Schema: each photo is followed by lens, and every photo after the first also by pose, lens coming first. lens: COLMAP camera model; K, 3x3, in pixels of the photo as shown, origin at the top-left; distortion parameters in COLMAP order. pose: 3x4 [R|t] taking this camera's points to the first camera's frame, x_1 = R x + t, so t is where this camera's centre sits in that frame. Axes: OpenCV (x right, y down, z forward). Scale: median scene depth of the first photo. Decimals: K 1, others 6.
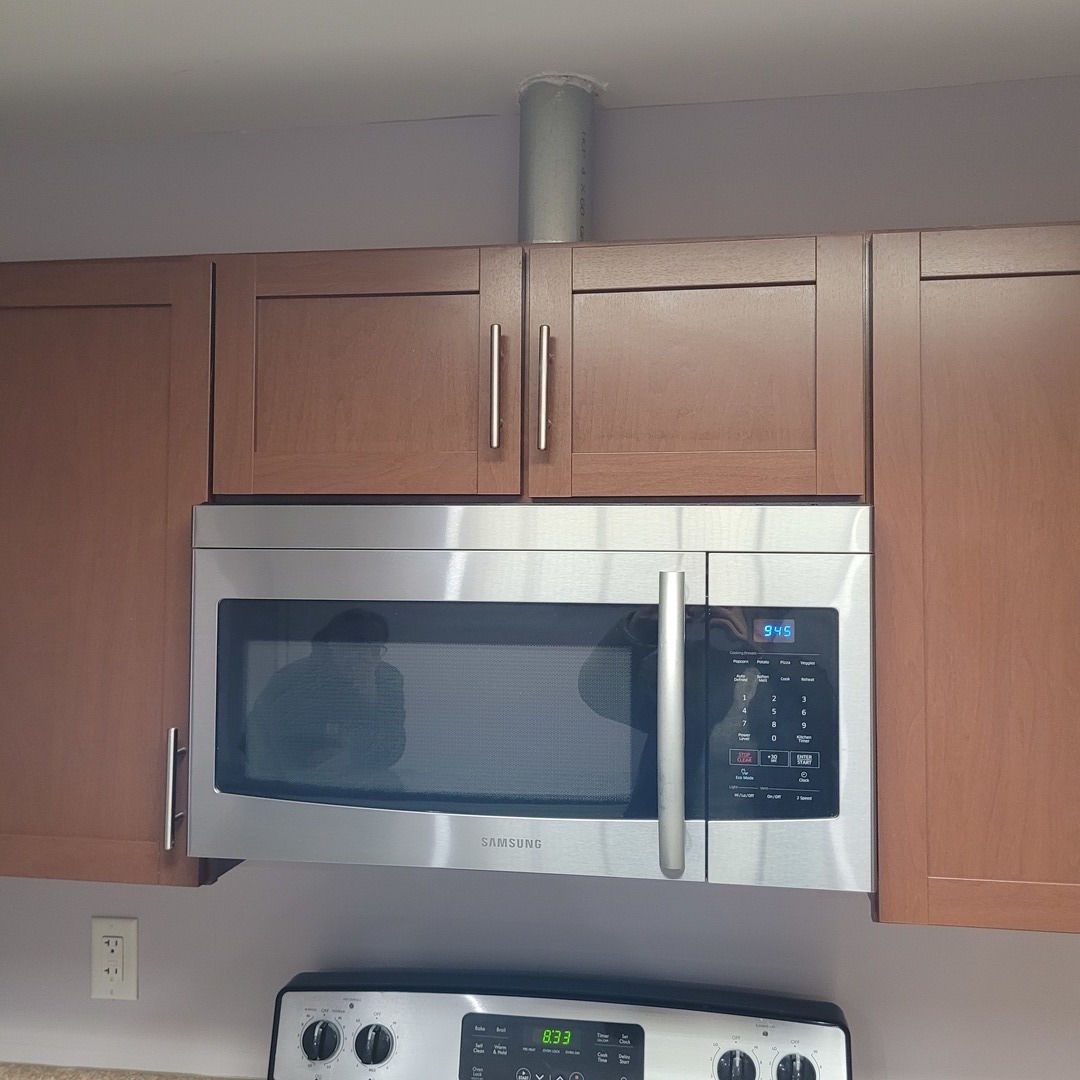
lens RADIAL K [[1092.5, 0, 540.0], [0, 1092.5, 540.0], [0, 0, 1]] dist [0.007504, 0.011014]
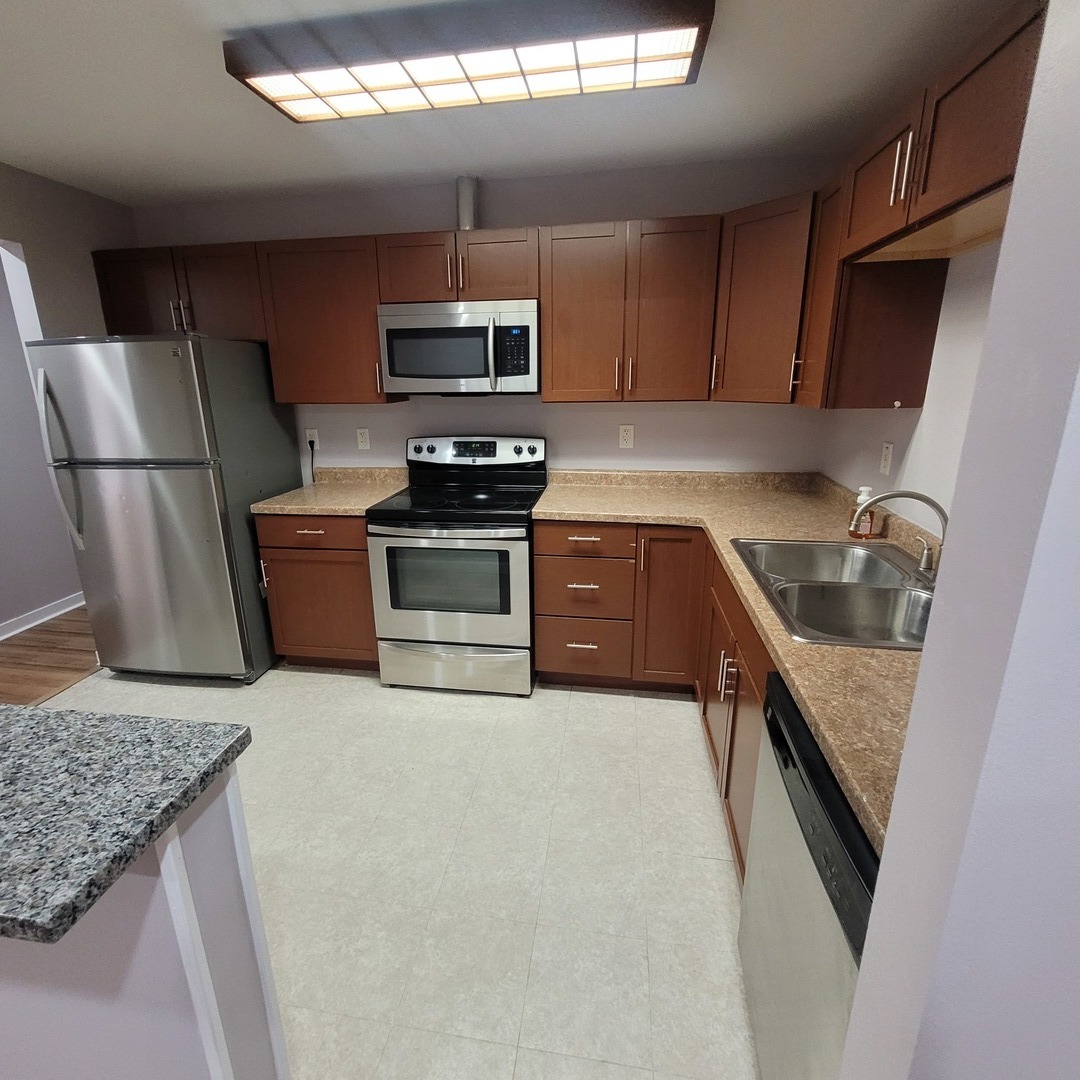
lens RADIAL K [[566.1, 0, 519.7], [0, 566.1, 534.0], [0, 0, 1]] dist [0.007946, -0.001481]
pose [[0.999722, -0.014307, -0.018723, 0.253635], [0.019010, 0.959194, 0.282110, 0.212089], [0.013923, -0.282388, 0.959199, -1.323142]]
